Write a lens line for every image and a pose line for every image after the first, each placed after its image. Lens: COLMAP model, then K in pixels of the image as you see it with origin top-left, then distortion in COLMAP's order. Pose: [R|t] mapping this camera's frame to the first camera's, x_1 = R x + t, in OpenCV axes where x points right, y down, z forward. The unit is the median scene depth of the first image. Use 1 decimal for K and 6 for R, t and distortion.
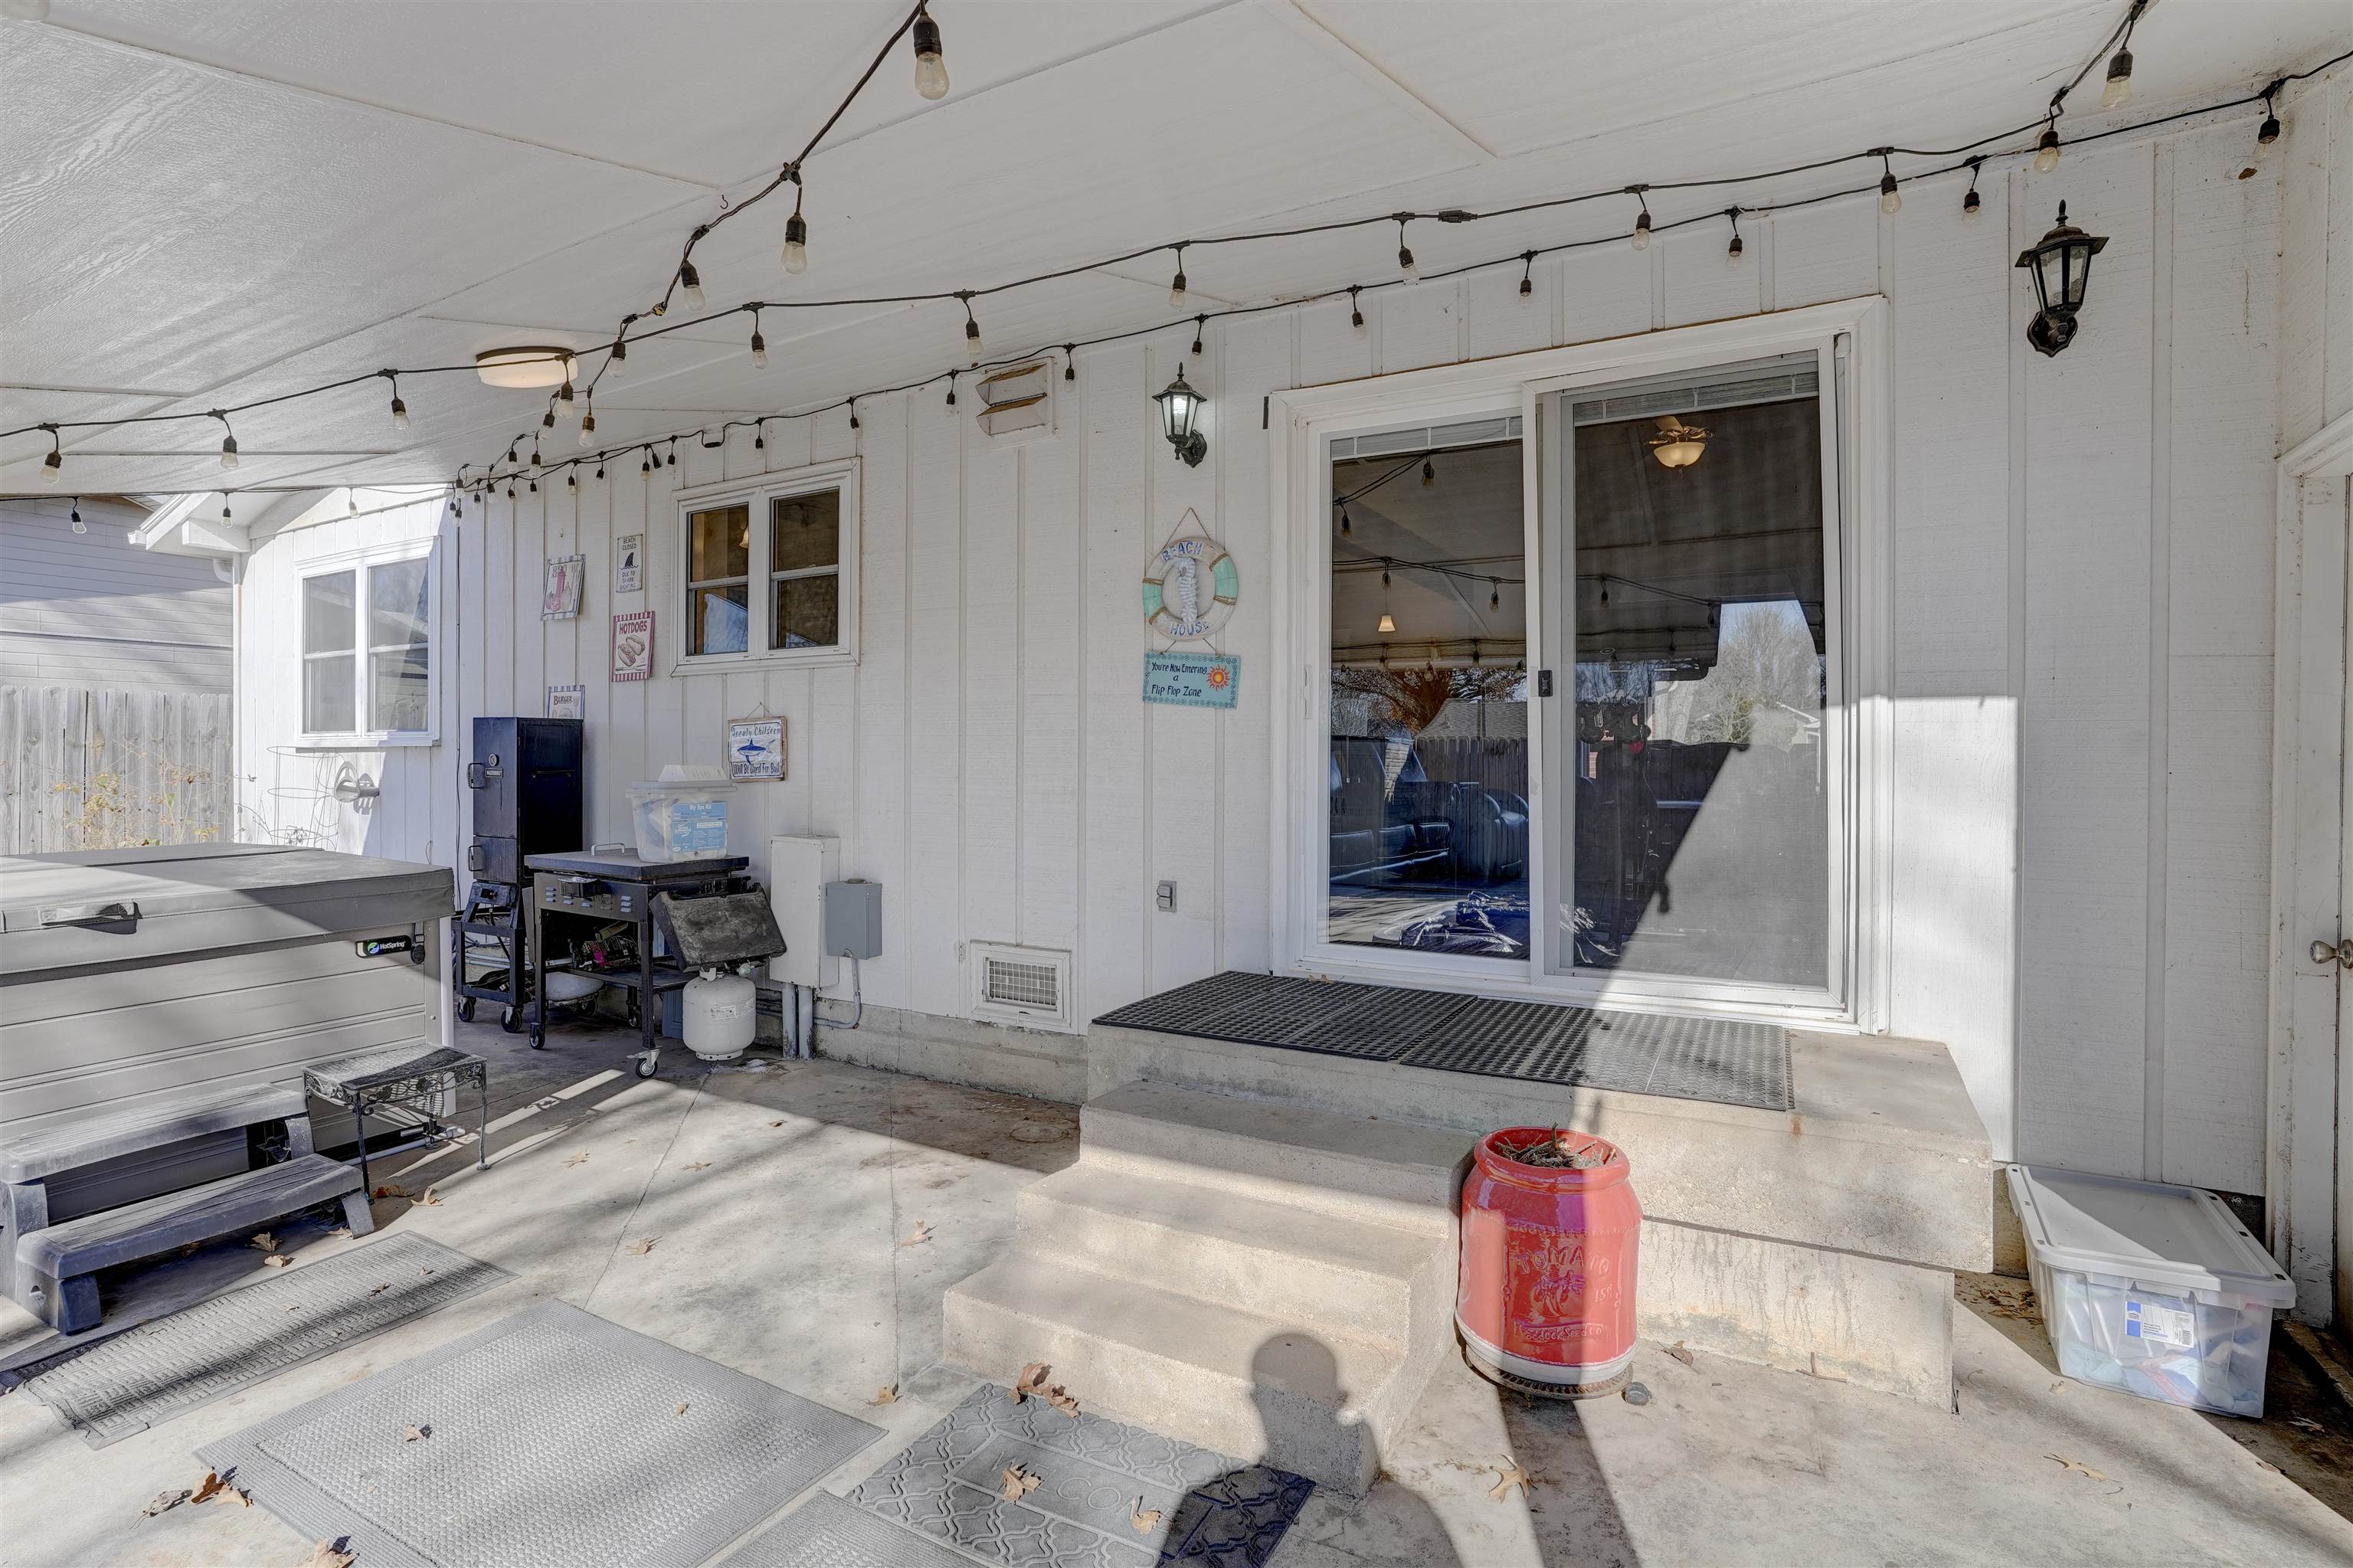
lens RADIAL K [[1148.0, 0, 1176.5], [0, 1148.0, 784.0], [0, 0, 1]] dist [-0.064745, 0.031971]
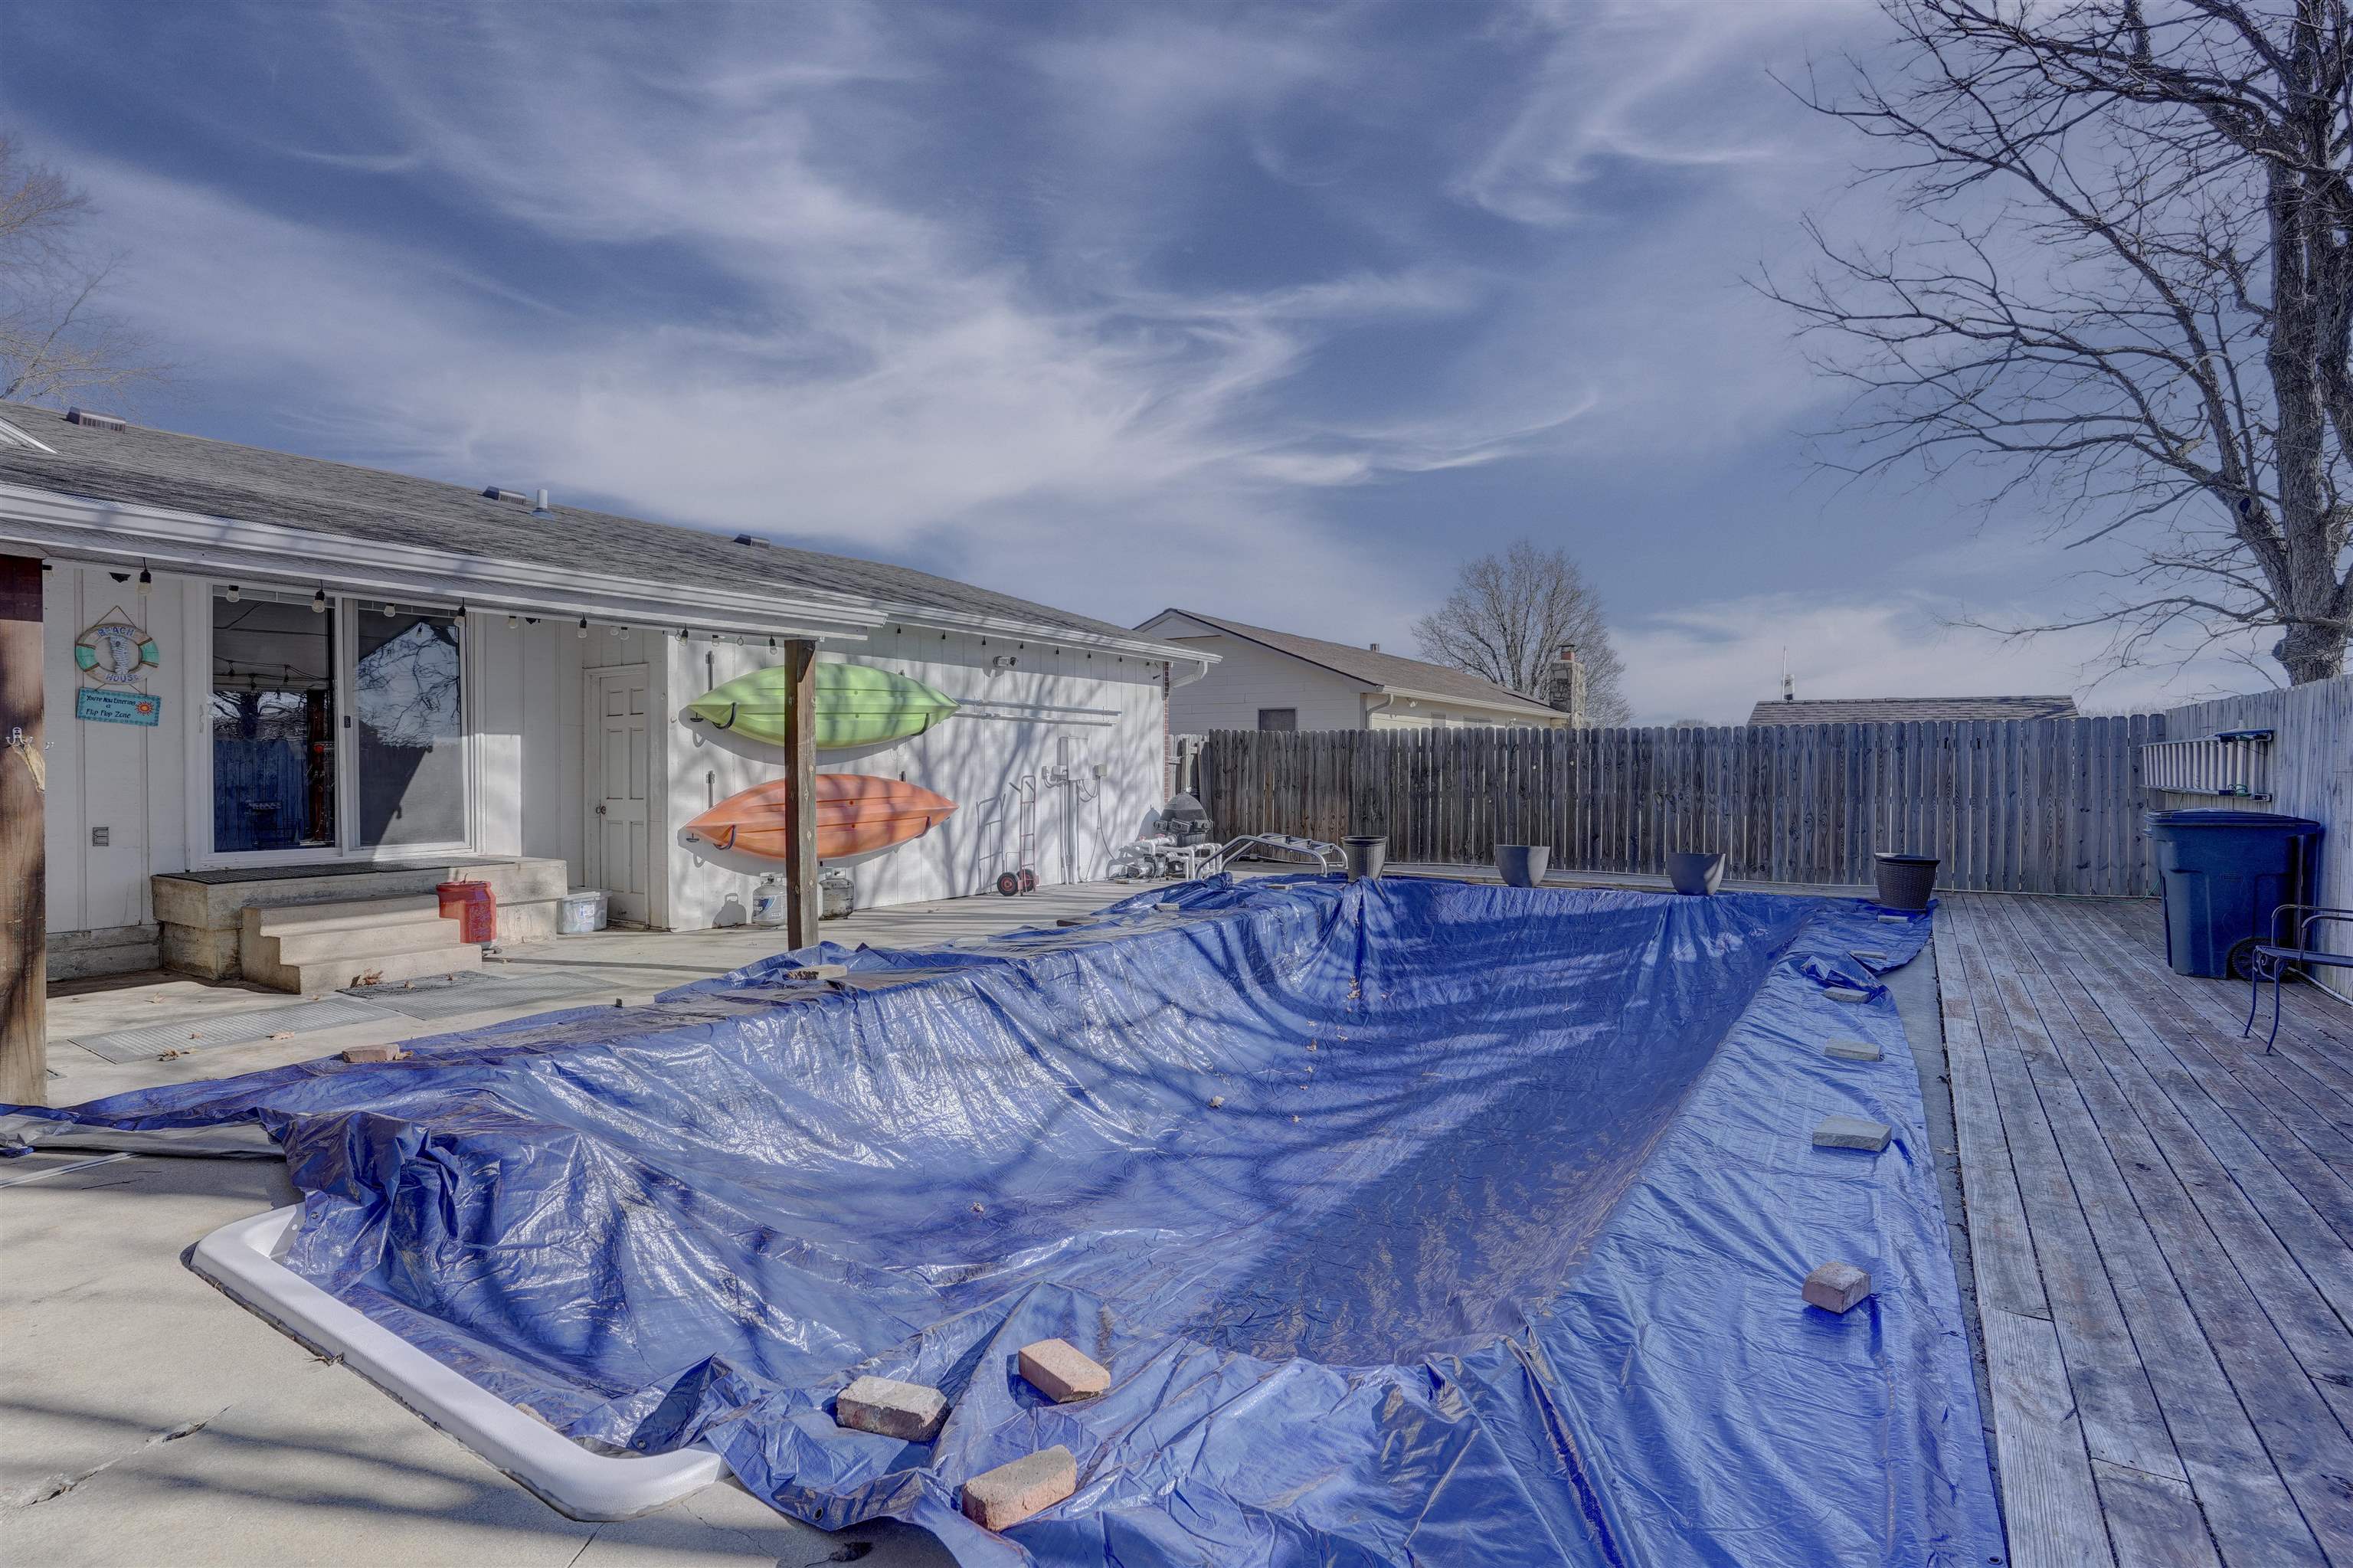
lens RADIAL K [[1175.9, 0, 1220.8], [0, 1175.9, 766.5], [0, 0, 1]] dist [-0.063227, 0.033921]
pose [[0.022637, -0.009526, 0.999698, -2.046012], [0.009535, 0.999911, 0.009312, -0.004420], [-0.999698, 0.009321, 0.022726, -0.837206]]
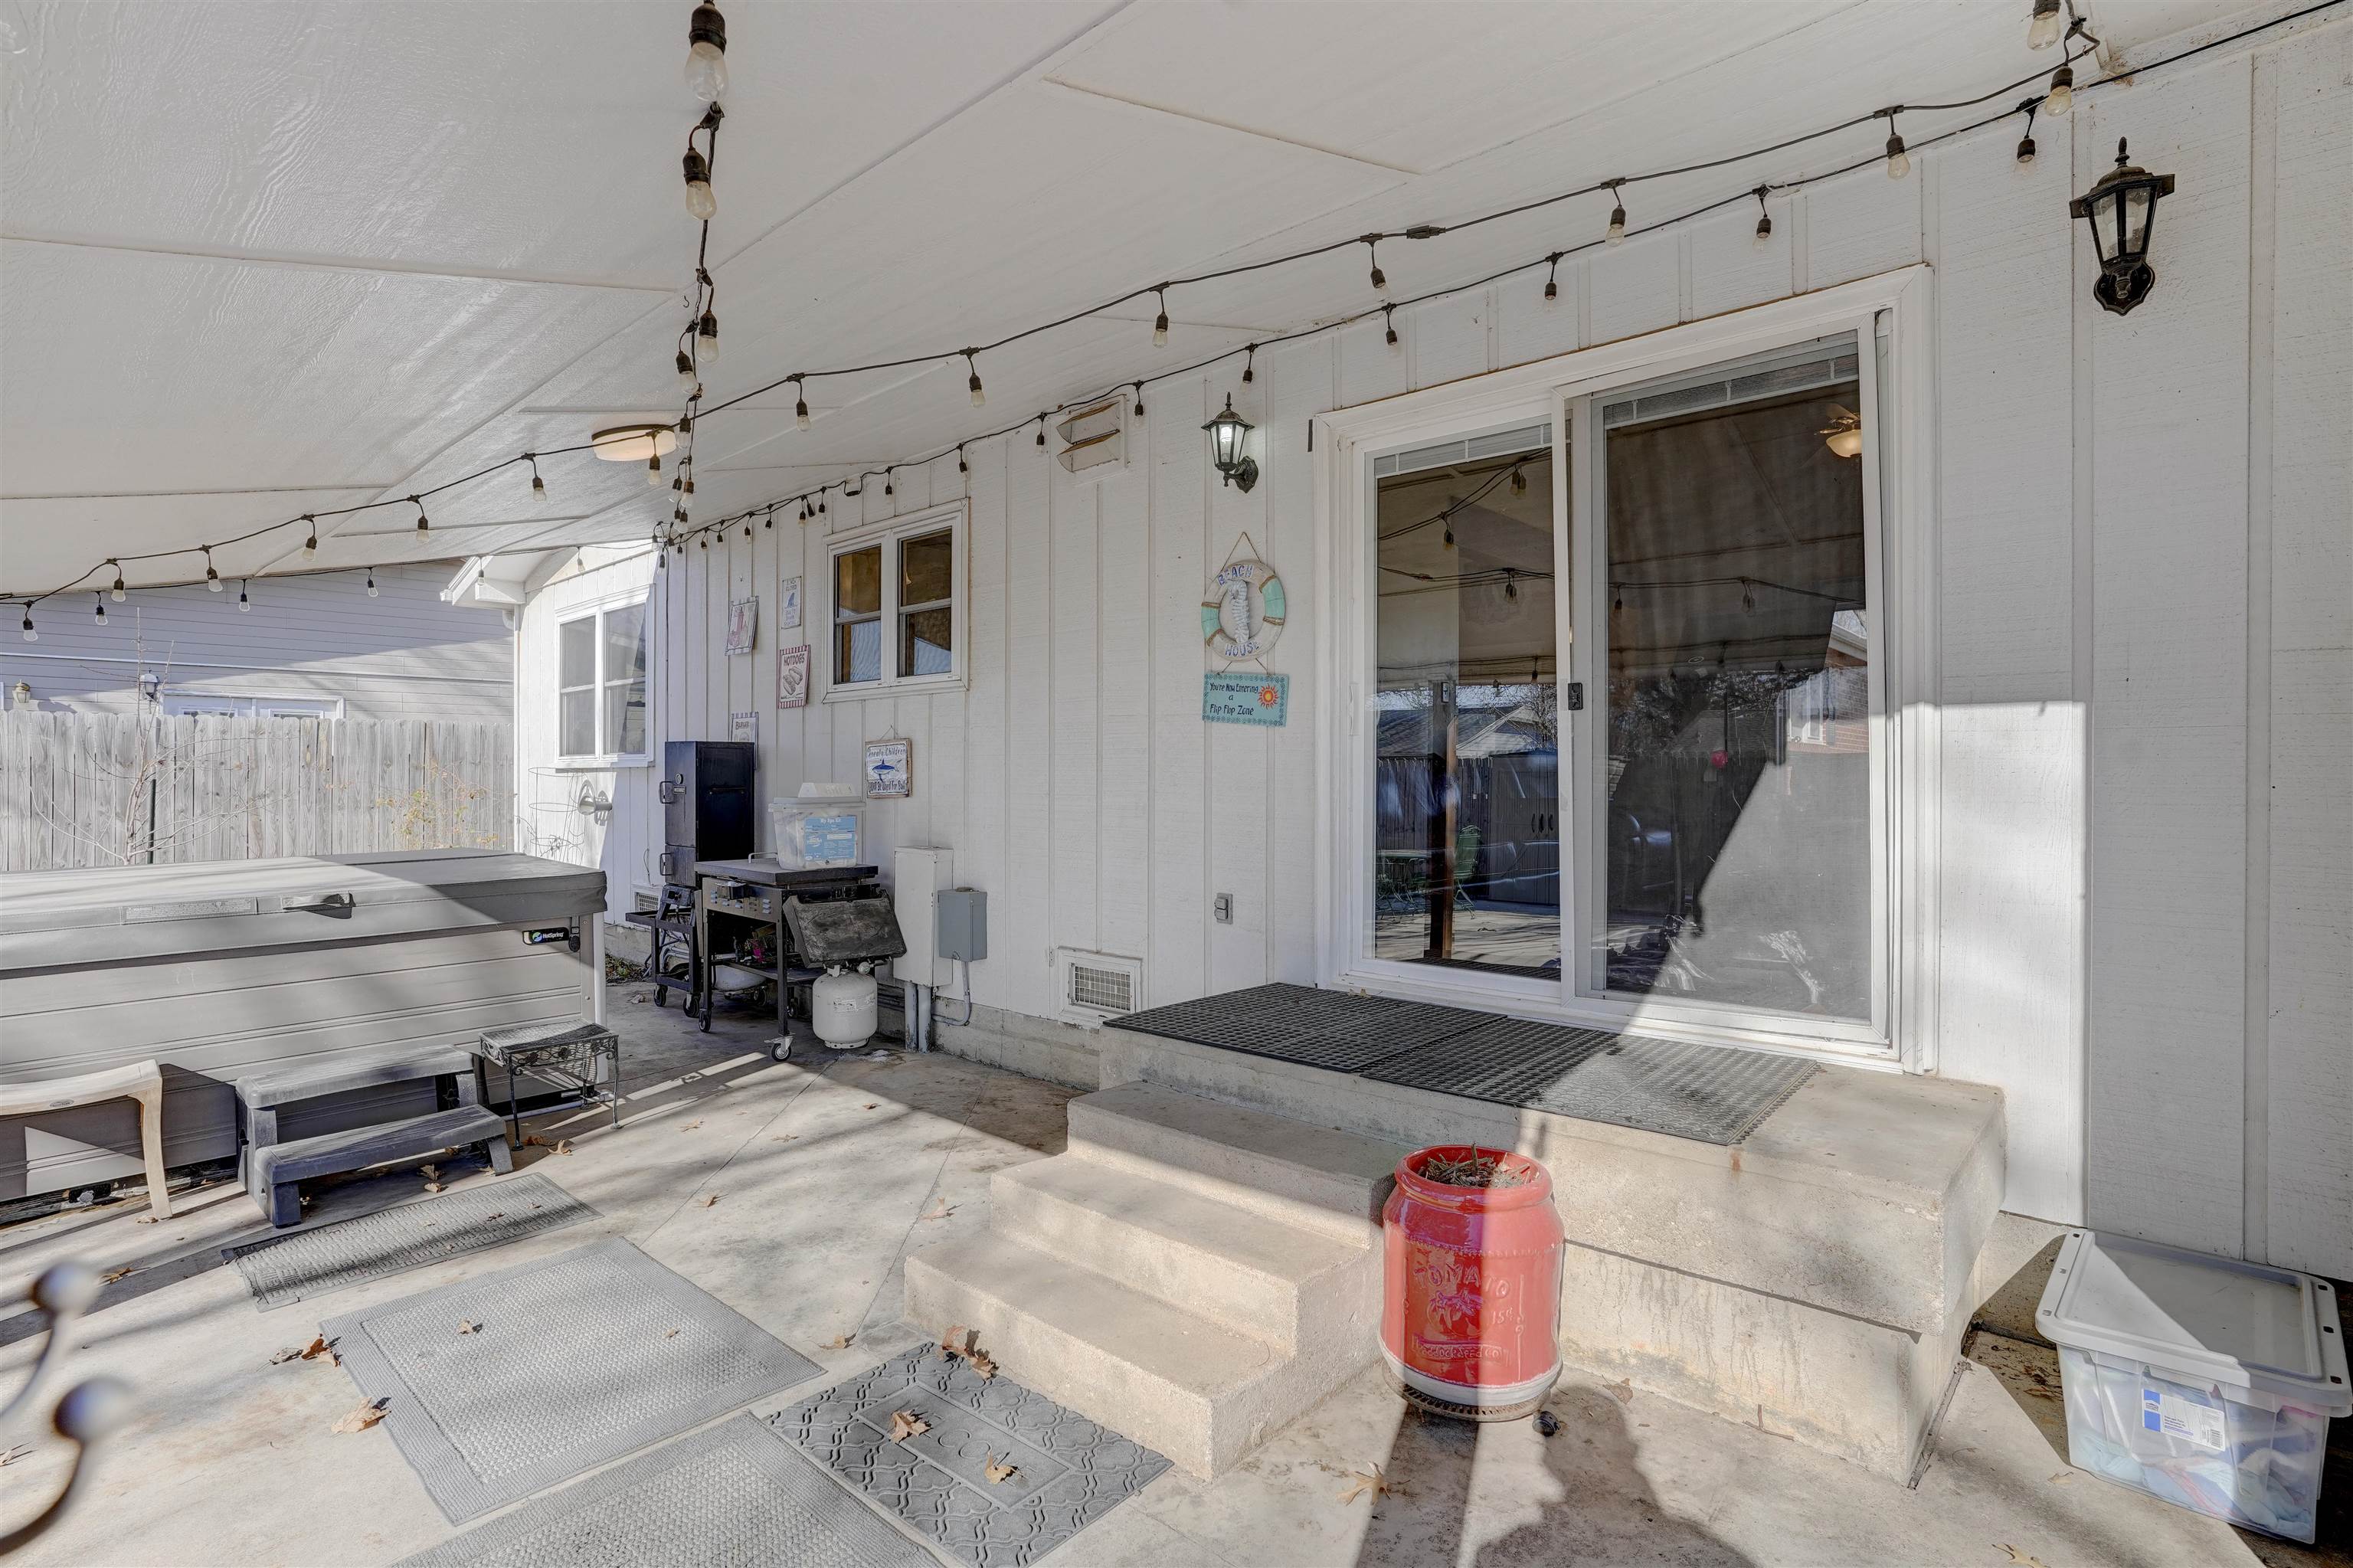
lens RADIAL K [[1139.5, 0, 1172.4], [0, 1139.5, 797.2], [0, 0, 1]] dist [-0.063657, 0.031115]
pose [[0.975754, 0.000157, -0.218871, 0.214867], [-0.000849, 0.999995, -0.003070, 0.000978], [0.218869, 0.003181, 0.975749, -0.014656]]
